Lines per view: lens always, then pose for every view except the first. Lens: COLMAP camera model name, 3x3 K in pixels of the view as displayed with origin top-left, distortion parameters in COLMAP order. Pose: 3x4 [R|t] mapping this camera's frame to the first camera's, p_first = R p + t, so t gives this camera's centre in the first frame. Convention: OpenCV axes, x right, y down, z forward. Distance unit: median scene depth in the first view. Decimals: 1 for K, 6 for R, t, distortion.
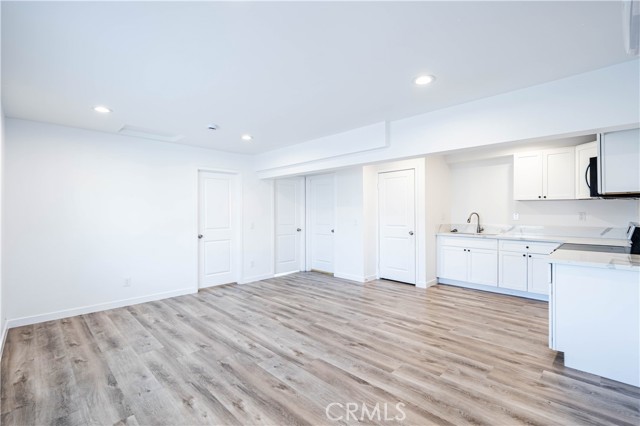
lens RADIAL K [[290.0, 0, 321.3], [0, 290.0, 213.7], [0, 0, 1]] dist [-0.002434, -0.000277]
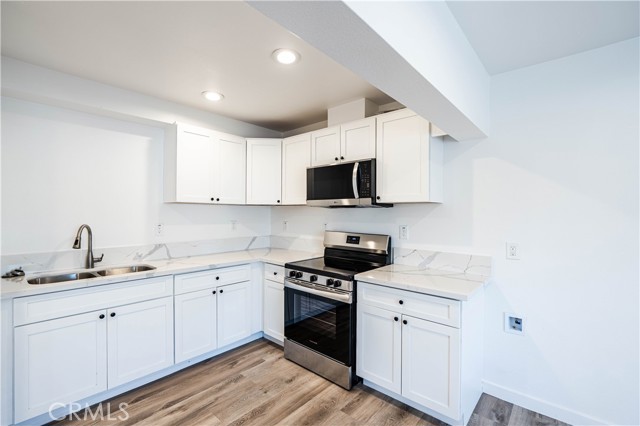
lens RADIAL K [[290.0, 0, 321.6], [0, 290.0, 209.9], [0, 0, 1]] dist [-0.002434, -0.000277]
pose [[-0.078919, 0.010278, 0.996828, 0.062214], [0.003558, 0.999943, -0.010029, -0.025625], [-0.996875, 0.002755, -0.078951, 0.816828]]
